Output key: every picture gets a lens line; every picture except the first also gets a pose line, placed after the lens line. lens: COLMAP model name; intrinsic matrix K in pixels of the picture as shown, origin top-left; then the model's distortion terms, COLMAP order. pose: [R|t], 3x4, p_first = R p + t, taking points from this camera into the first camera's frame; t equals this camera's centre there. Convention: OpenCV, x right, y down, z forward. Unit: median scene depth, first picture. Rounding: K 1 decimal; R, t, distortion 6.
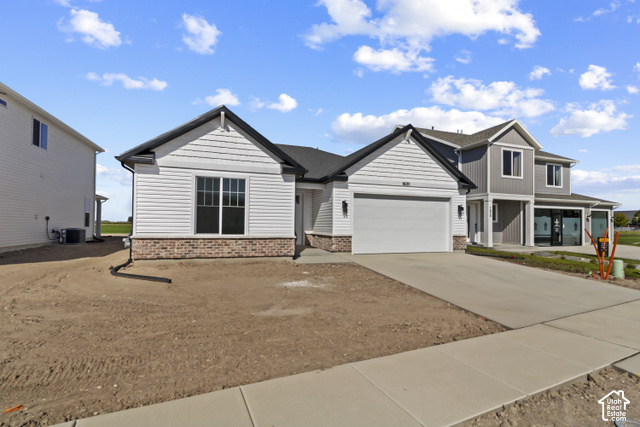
lens RADIAL K [[302.8, 0, 325.1], [0, 302.8, 214.6], [0, 0, 1]] dist [0.005137, 0.001048]
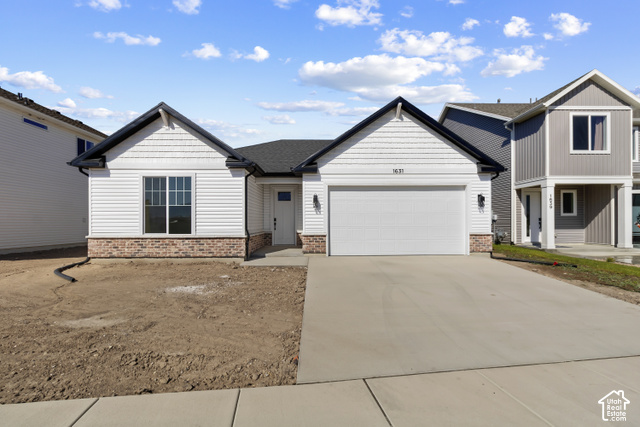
lens RADIAL K [[302.8, 0, 318.9], [0, 302.8, 218.9], [0, 0, 1]] dist [0.005137, 0.001048]
pose [[0.949753, -0.019825, -0.312372, 0.339832], [0.025753, 0.999558, 0.014861, 0.011113], [0.311939, -0.022159, 0.949844, 0.166341]]
